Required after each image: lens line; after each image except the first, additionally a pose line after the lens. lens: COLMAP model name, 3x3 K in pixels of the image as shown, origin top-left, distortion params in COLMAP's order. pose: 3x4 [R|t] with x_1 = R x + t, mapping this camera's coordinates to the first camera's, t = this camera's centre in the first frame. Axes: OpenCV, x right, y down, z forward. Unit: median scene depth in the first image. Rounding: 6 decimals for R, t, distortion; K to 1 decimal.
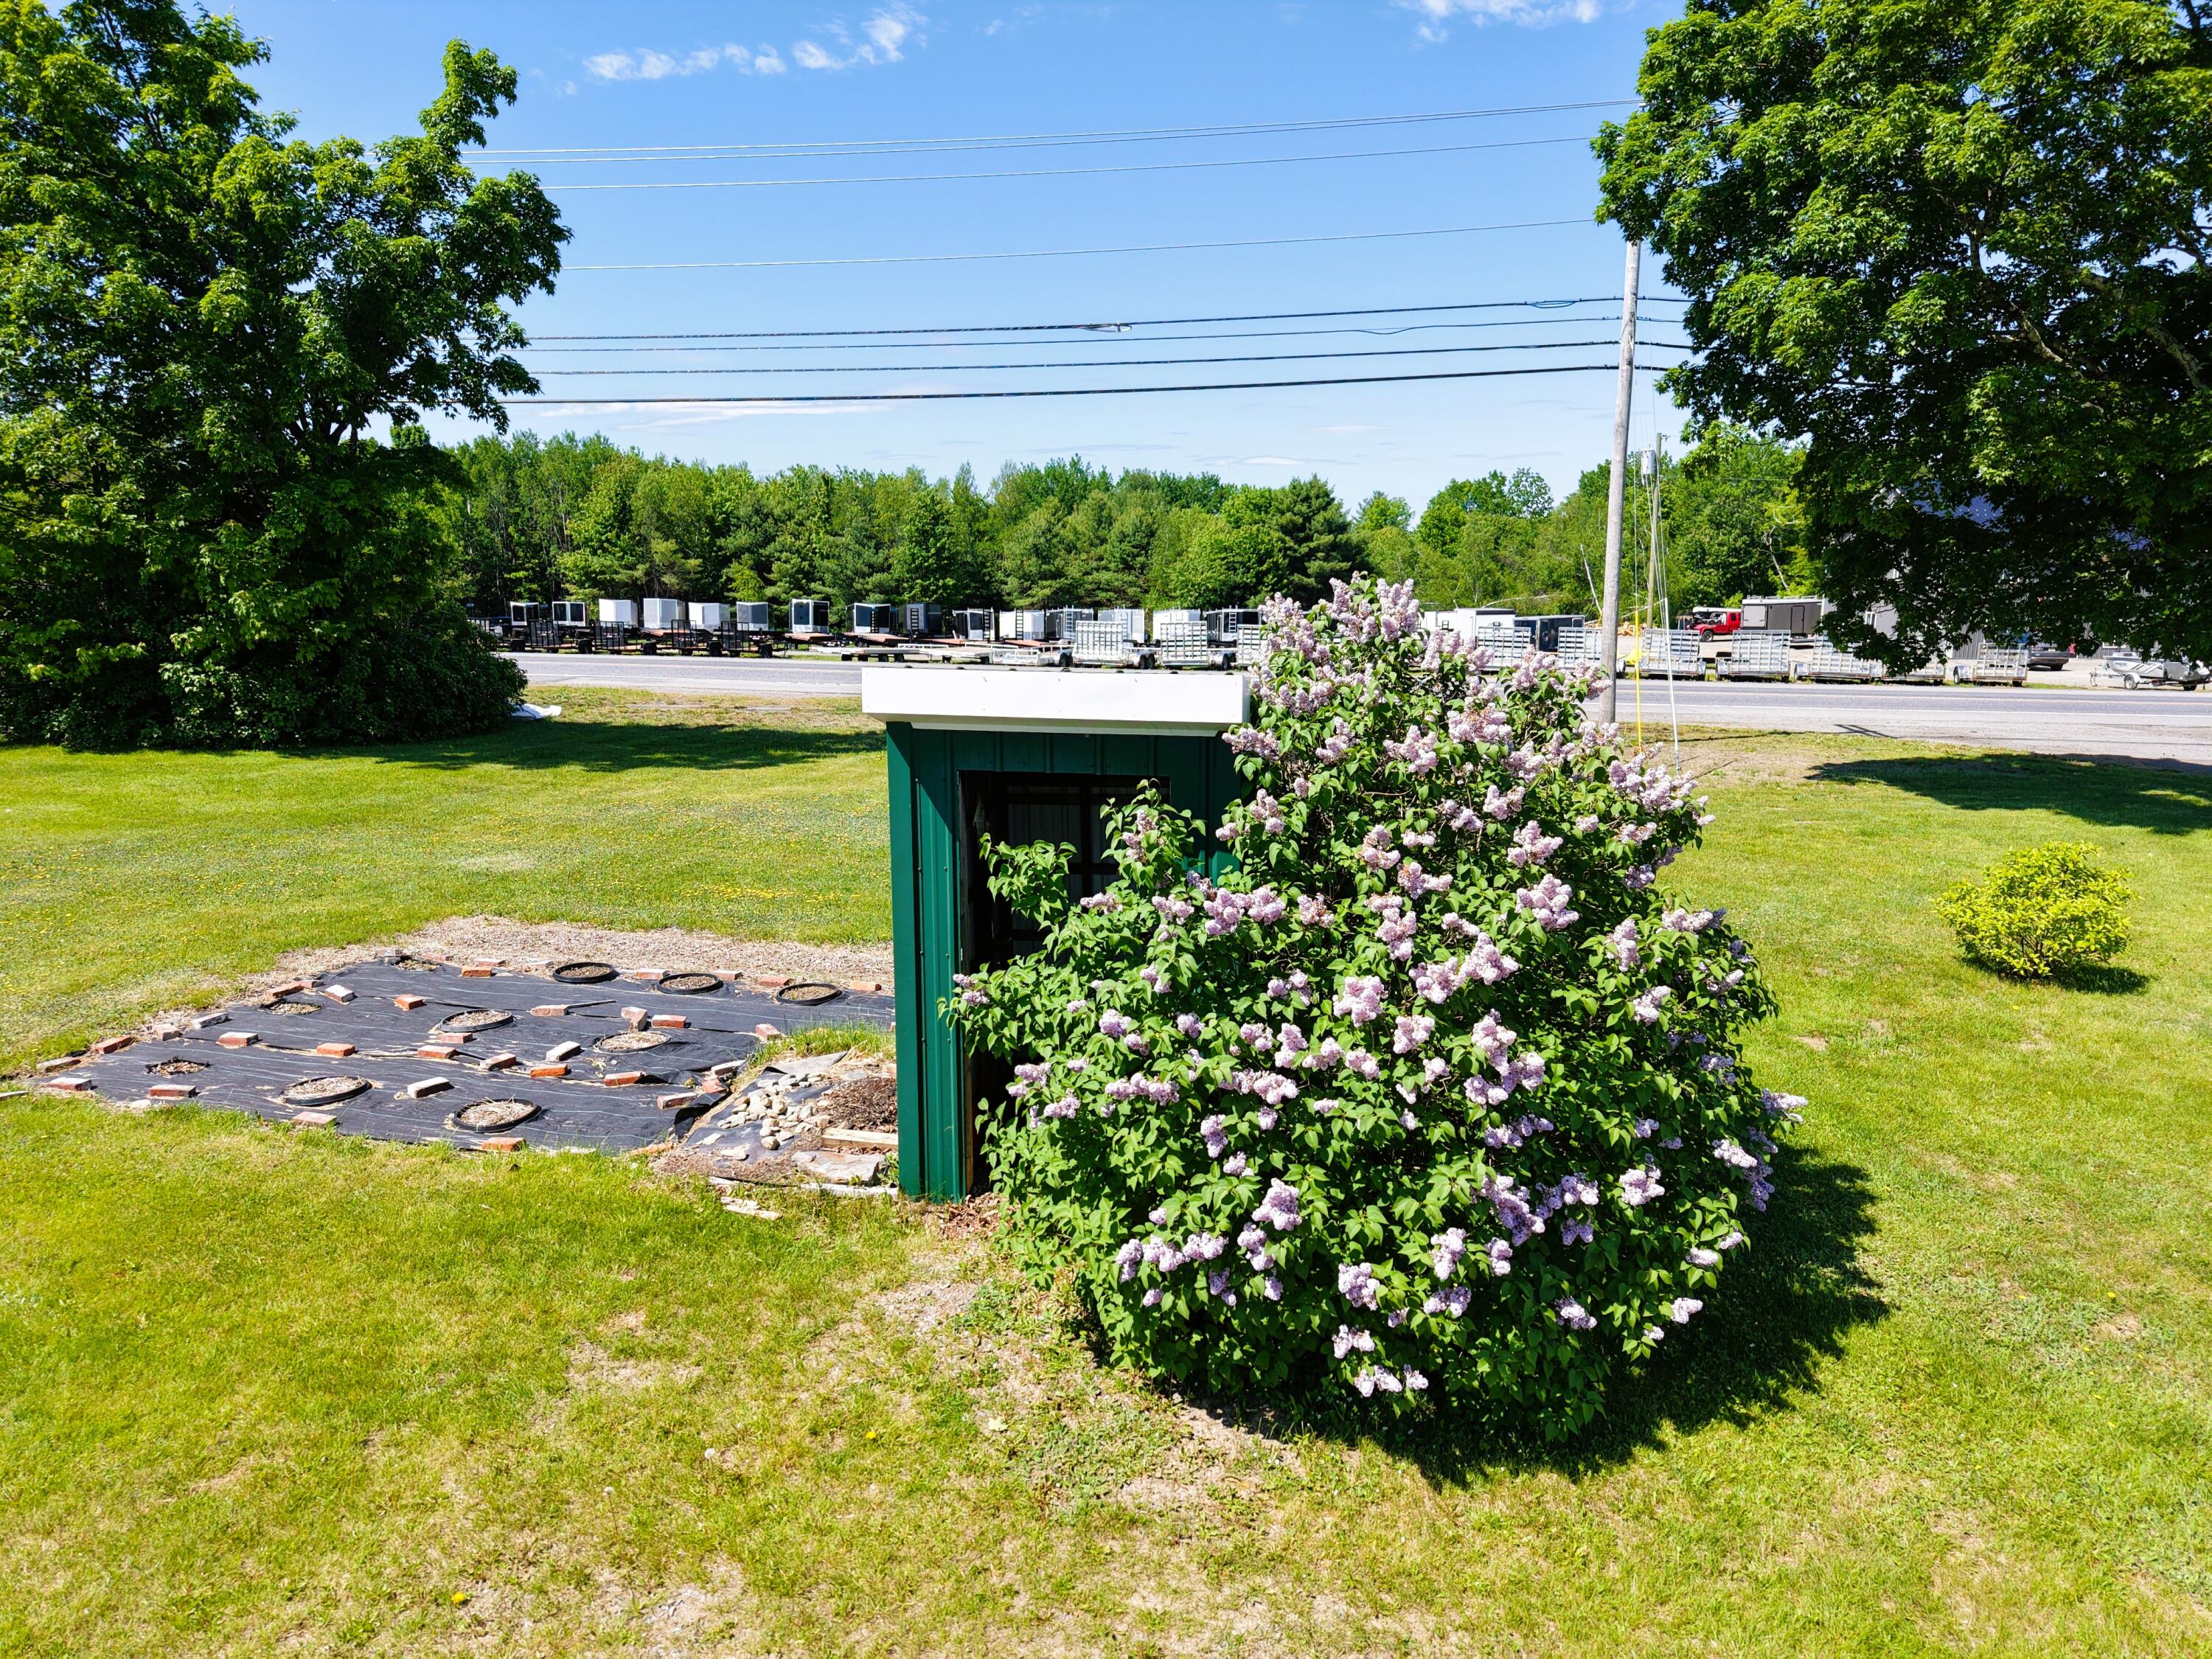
lens RADIAL K [[1477.5, 0, 1106.0], [0, 1477.5, 829.5], [0, 0, 1]] dist [0.012655, -0.006849]
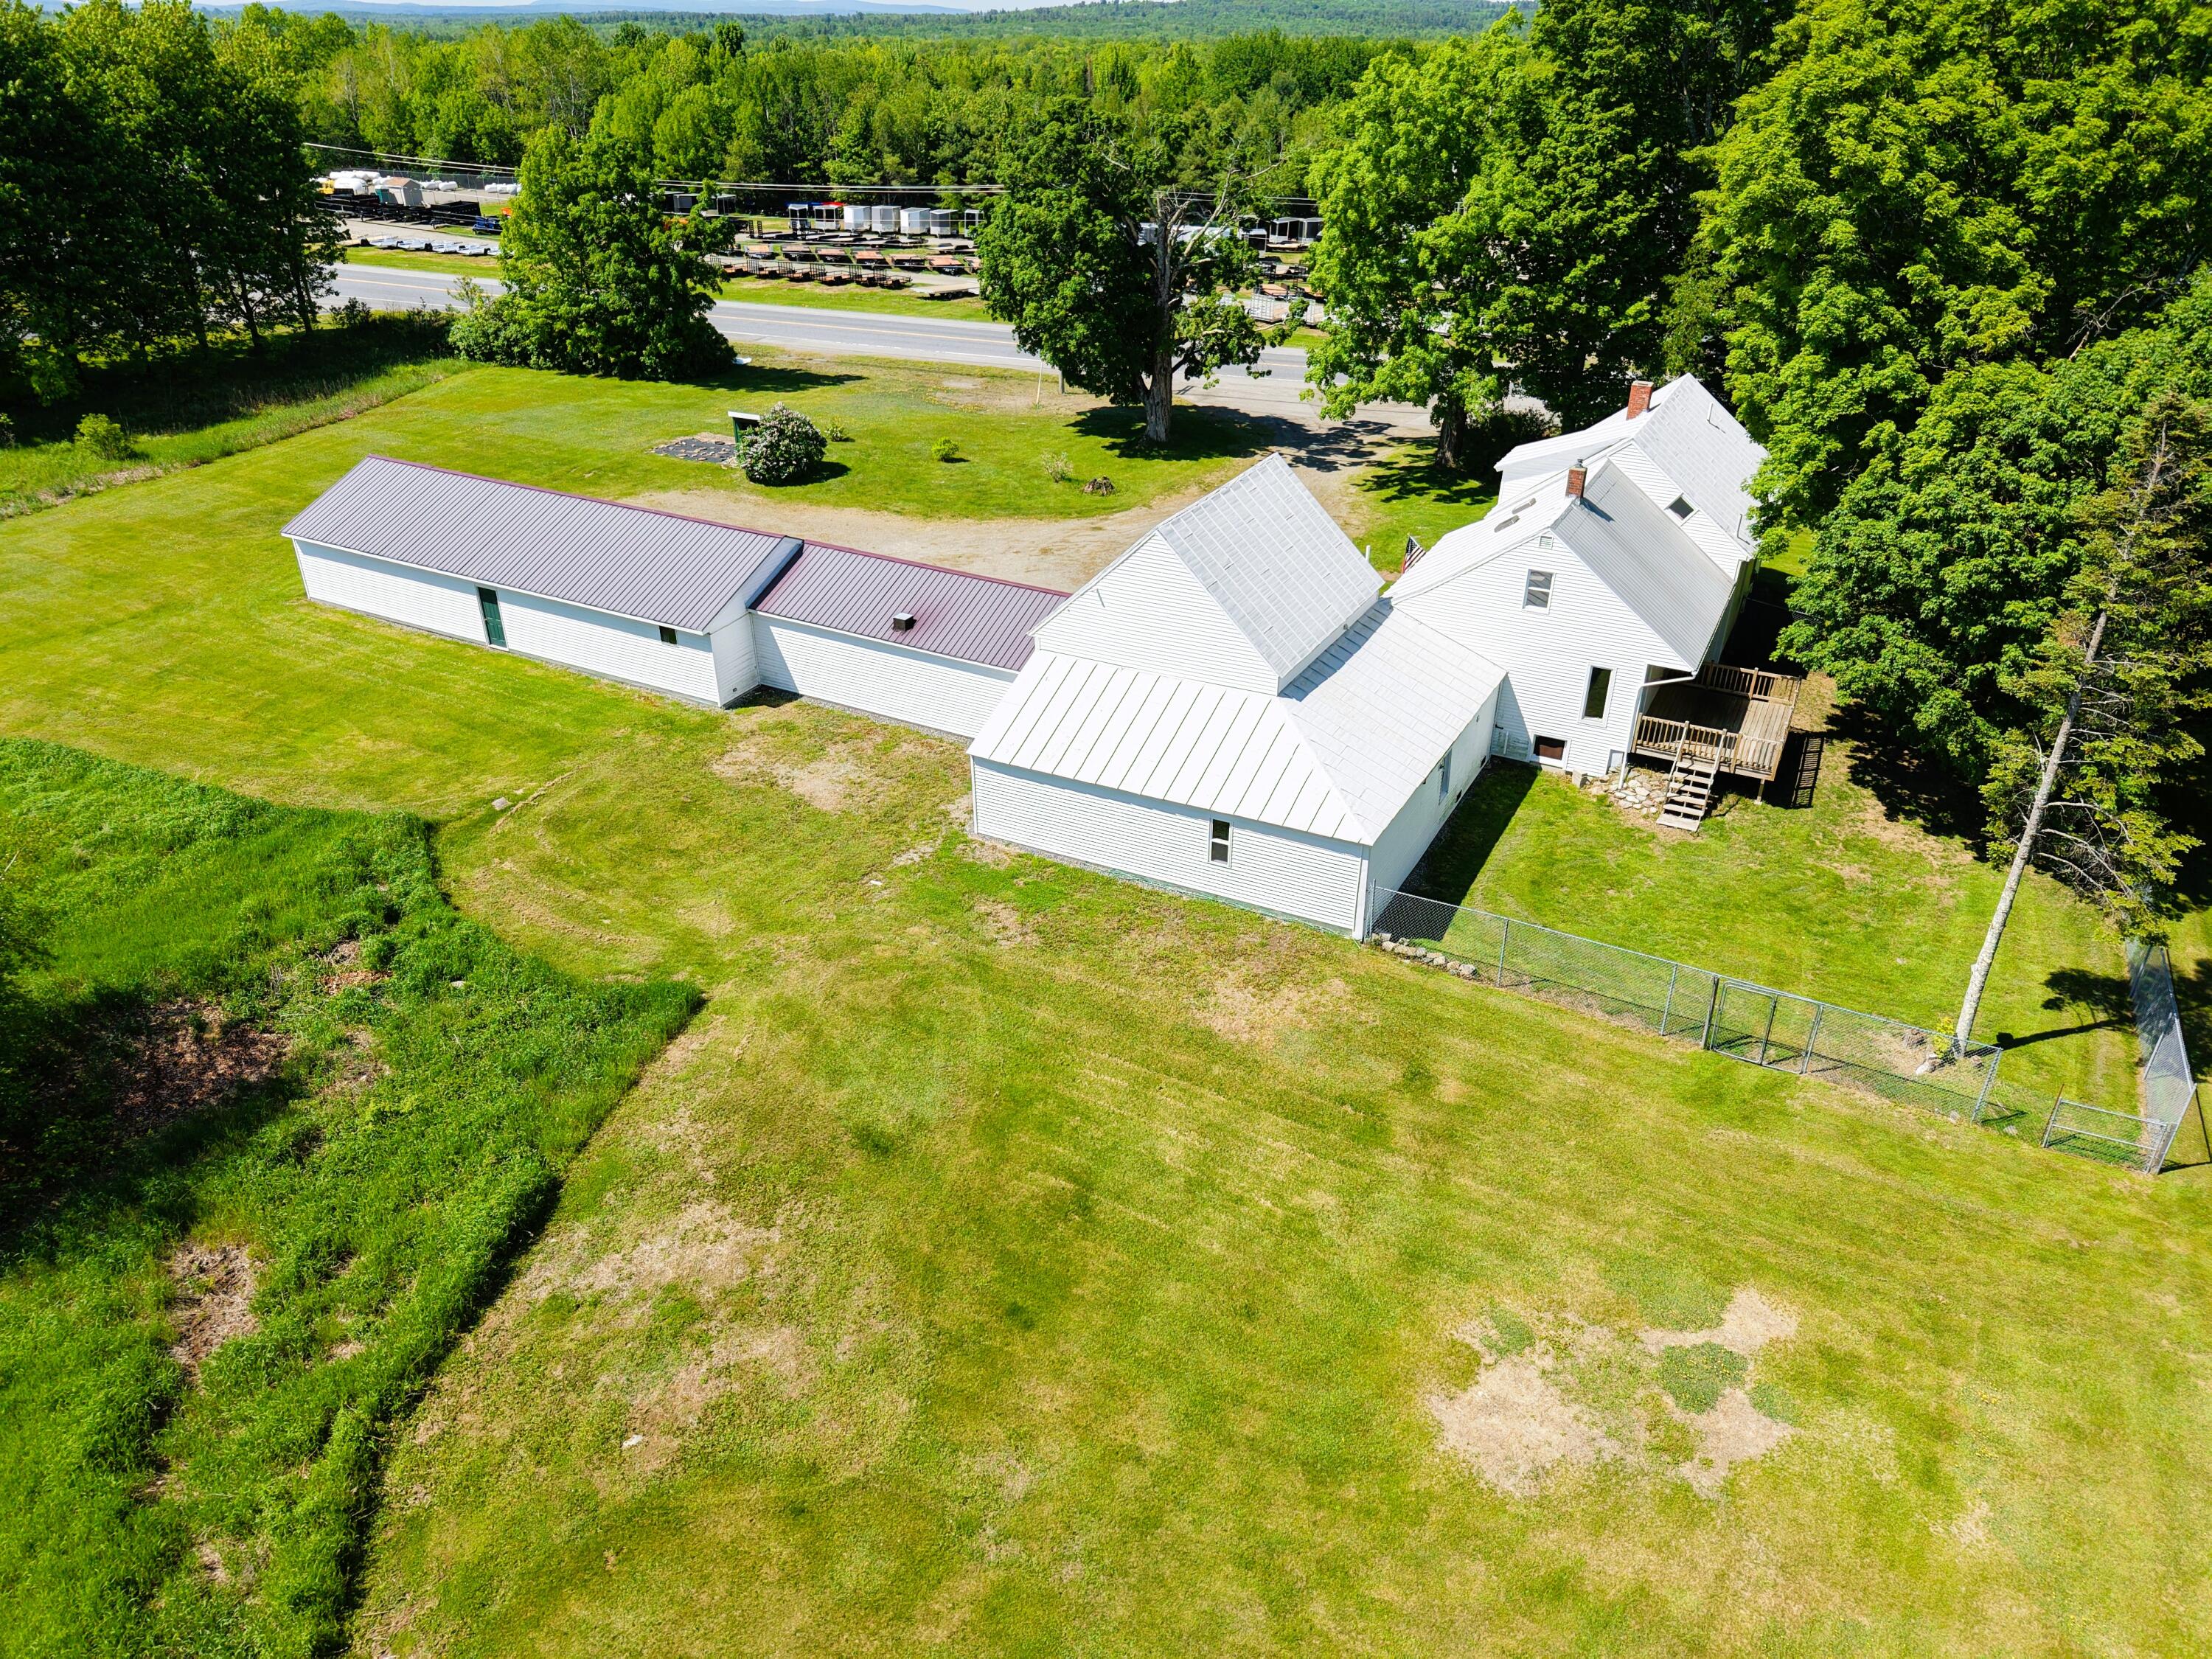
lens RADIAL K [[1477.5, 0, 1106.0], [0, 1477.5, 829.5], [0, 0, 1]] dist [0.012655, -0.006849]
pose [[0.974108, 0.109648, -0.197714, 0.255119], [-0.042445, 0.947664, 0.316434, -0.038806], [0.222063, -0.299849, 0.927781, -0.474058]]
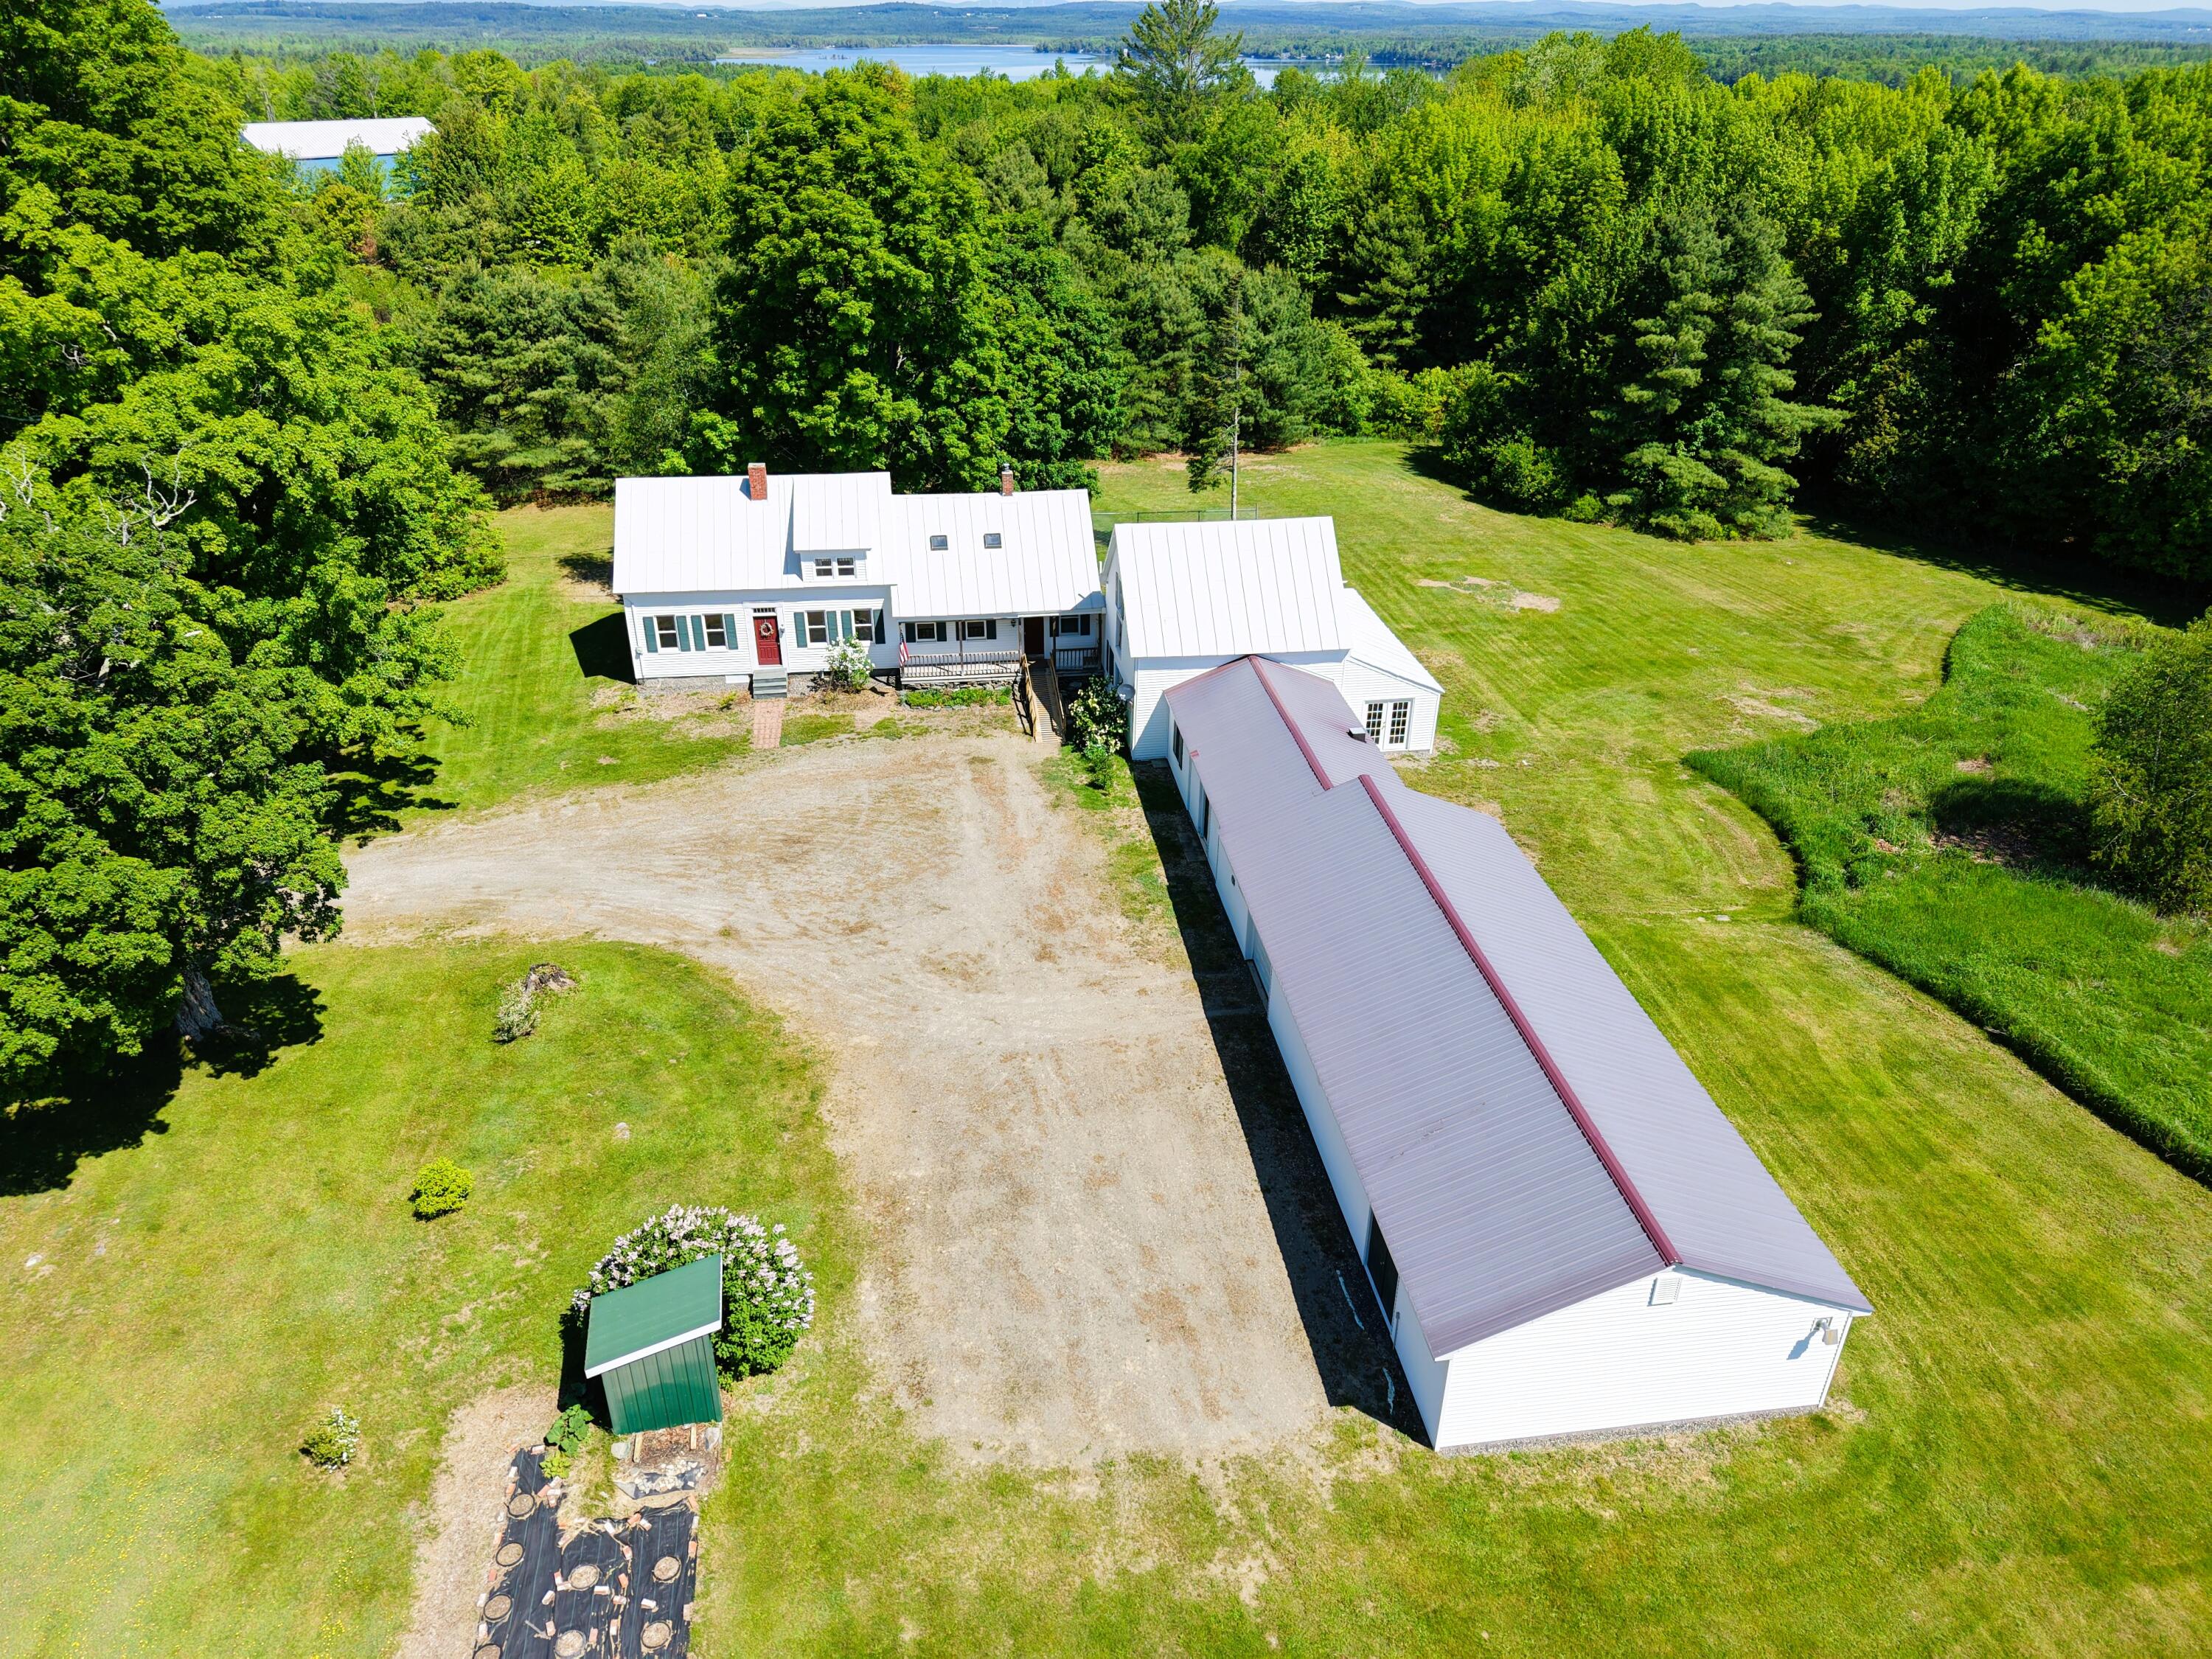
lens RADIAL K [[1475.1, 0, 1112.6], [0, 1475.1, 833.2], [0, 0, 1]] dist [0.017629, -0.006657]
pose [[-0.399603, -0.450396, 0.798412, -0.173934], [0.154974, 0.825245, 0.543096, -0.175313], [-0.903494, 0.340756, -0.259971, 0.043752]]
